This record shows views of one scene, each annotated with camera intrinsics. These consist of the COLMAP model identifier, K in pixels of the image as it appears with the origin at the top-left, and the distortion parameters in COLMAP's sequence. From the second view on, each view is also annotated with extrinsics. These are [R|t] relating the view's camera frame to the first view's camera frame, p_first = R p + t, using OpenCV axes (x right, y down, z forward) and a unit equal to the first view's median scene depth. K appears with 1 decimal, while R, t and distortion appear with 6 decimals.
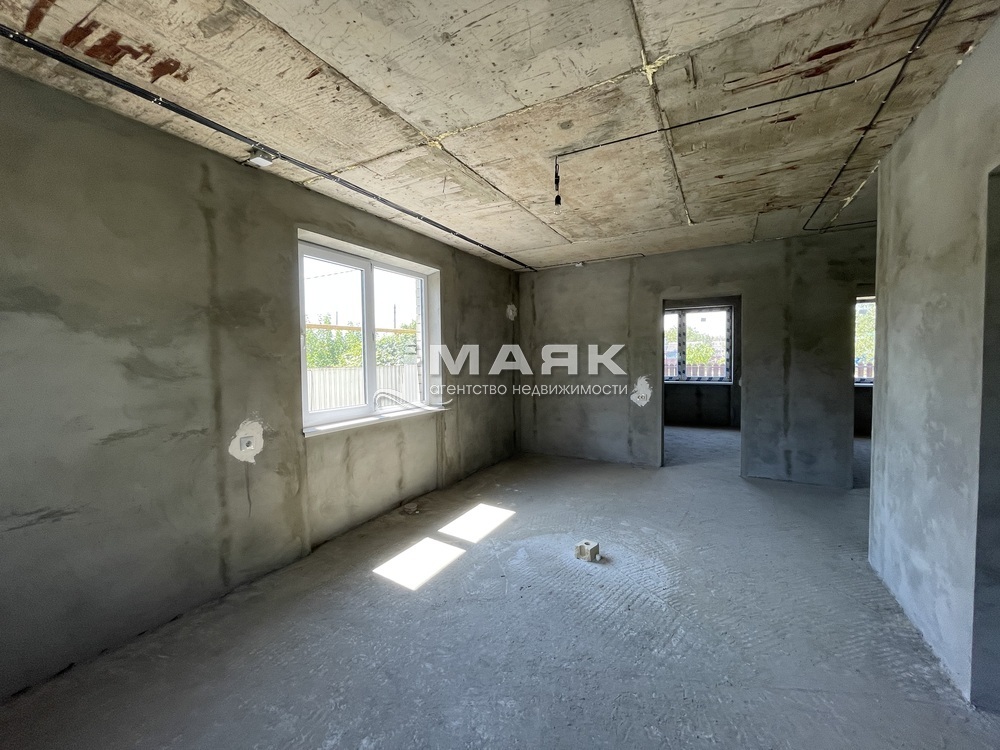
lens RADIAL K [[403.4, 0, 507.4], [0, 403.4, 374.3], [0, 0, 1]] dist [0.001518, 0.000148]
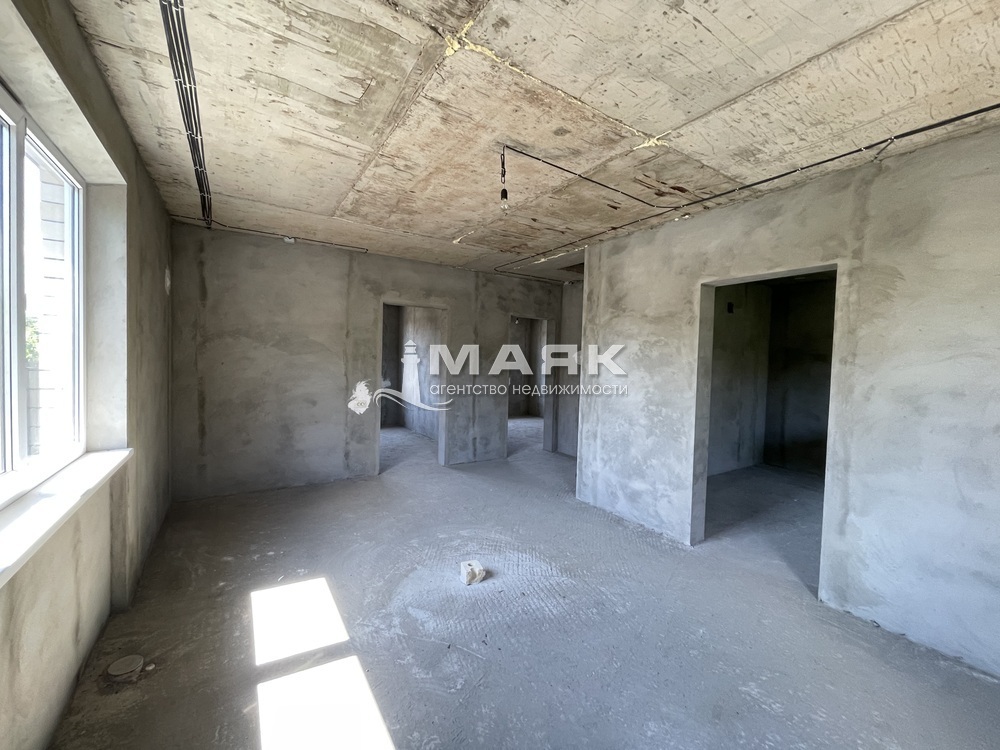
lens RADIAL K [[403.4, 0, 502.5], [0, 403.4, 374.3], [0, 0, 1]] dist [0.001518, 0.000148]
pose [[0.471438, -0.004196, 0.881889, -0.583291], [0.003335, 0.999990, 0.002975, -0.023267], [-0.881893, 0.001539, 0.471448, 0.490360]]
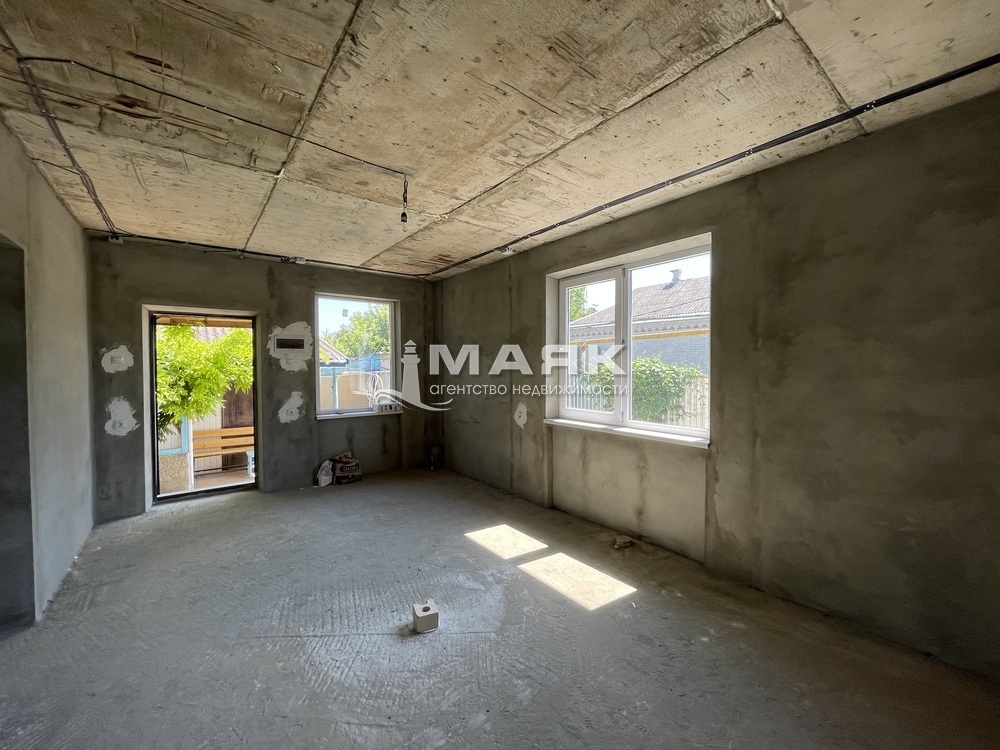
lens RADIAL K [[403.4, 0, 502.7], [0, 403.4, 374.7], [0, 0, 1]] dist [0.001518, 0.000148]
pose [[-0.405071, 0.036657, -0.913550, 0.830584], [-0.028004, 0.998230, 0.052472, -0.080324], [0.913856, 0.046838, -0.403327, 1.417218]]
